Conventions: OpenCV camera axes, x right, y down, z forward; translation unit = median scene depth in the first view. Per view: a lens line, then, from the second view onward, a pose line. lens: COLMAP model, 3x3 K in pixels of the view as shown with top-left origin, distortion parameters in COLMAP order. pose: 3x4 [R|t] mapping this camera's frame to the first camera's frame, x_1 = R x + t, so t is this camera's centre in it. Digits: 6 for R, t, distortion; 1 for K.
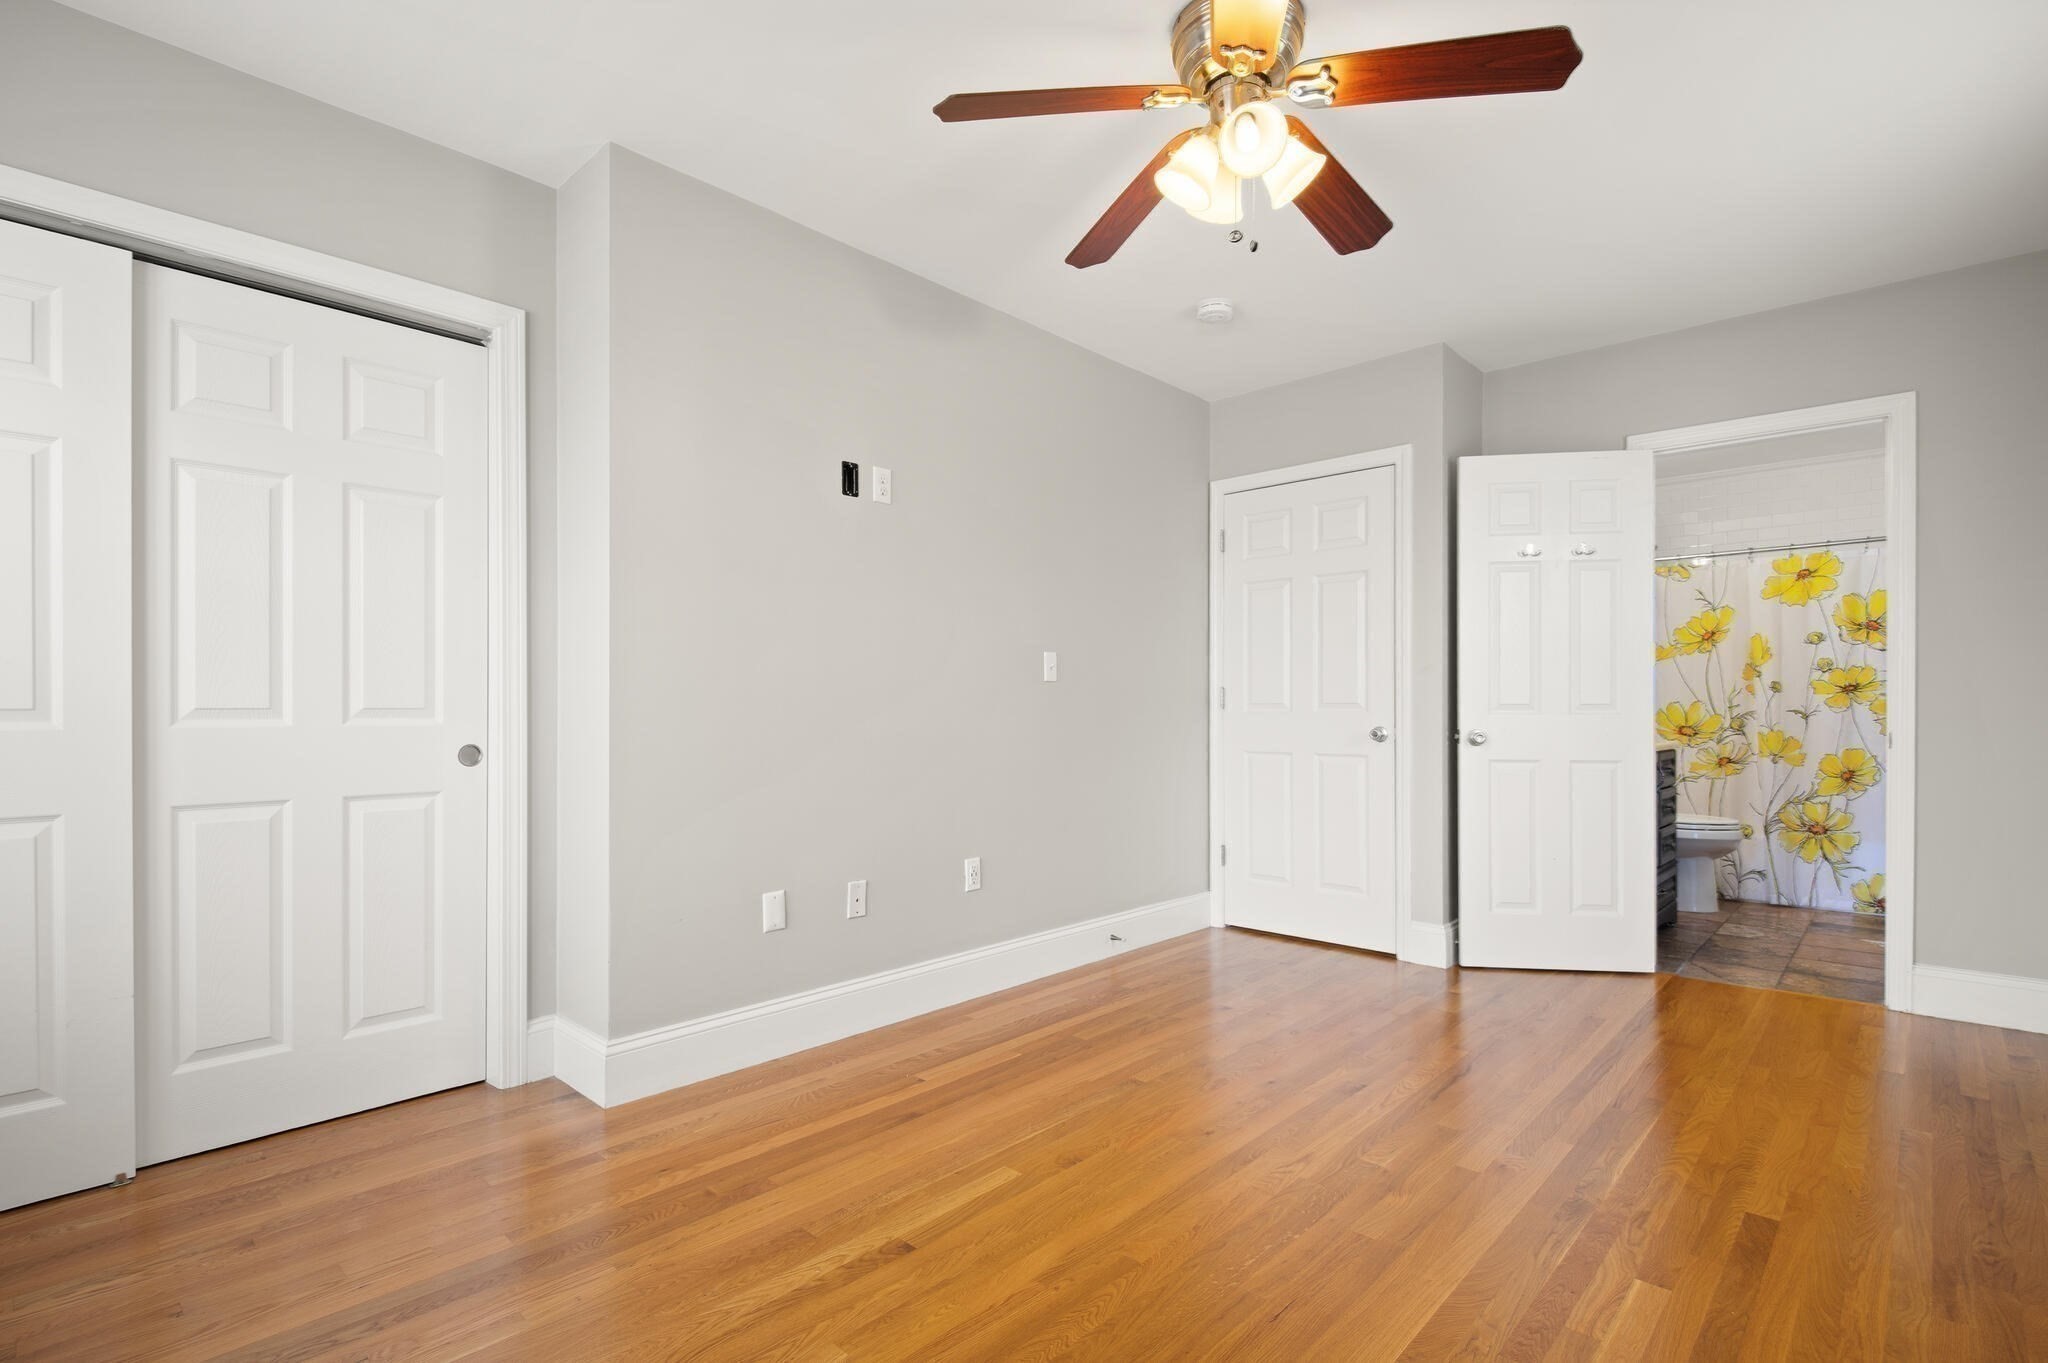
lens RADIAL K [[960.8, 0, 1037.5], [0, 960.8, 694.9], [0, 0, 1]] dist [0.007756, -0.008903]
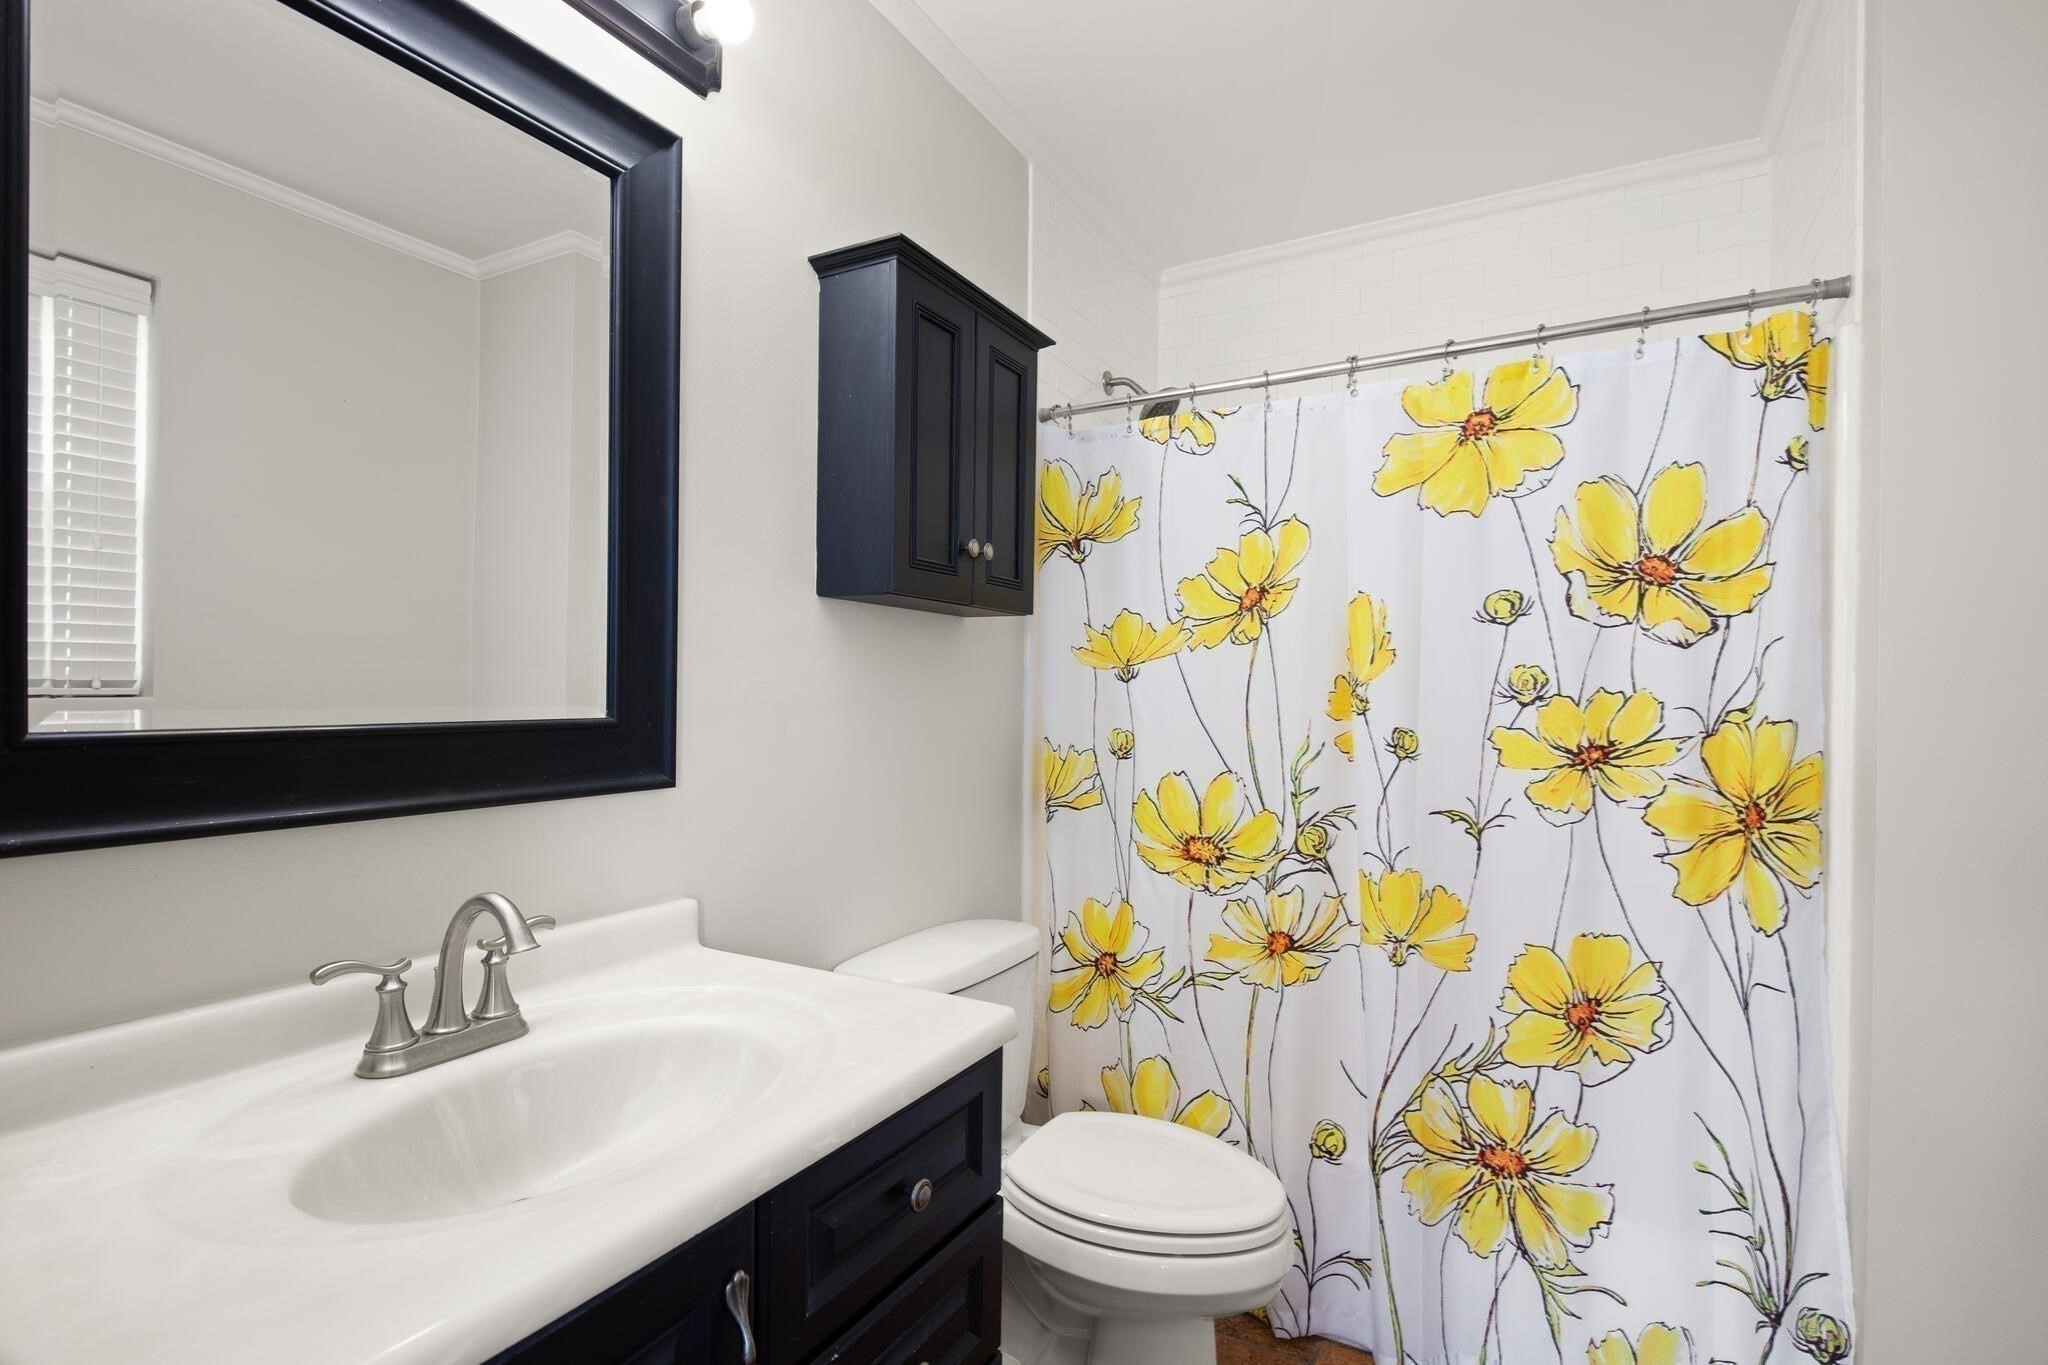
lens RADIAL K [[960.8, 0, 1012.3], [0, 960.8, 683.2], [0, 0, 1]] dist [0.007756, -0.008903]
pose [[0.974938, 0.012784, 0.222110, 0.554366], [-0.013216, 0.999913, 0.000456, -0.029032], [-0.222085, -0.003380, 0.975021, 0.695241]]
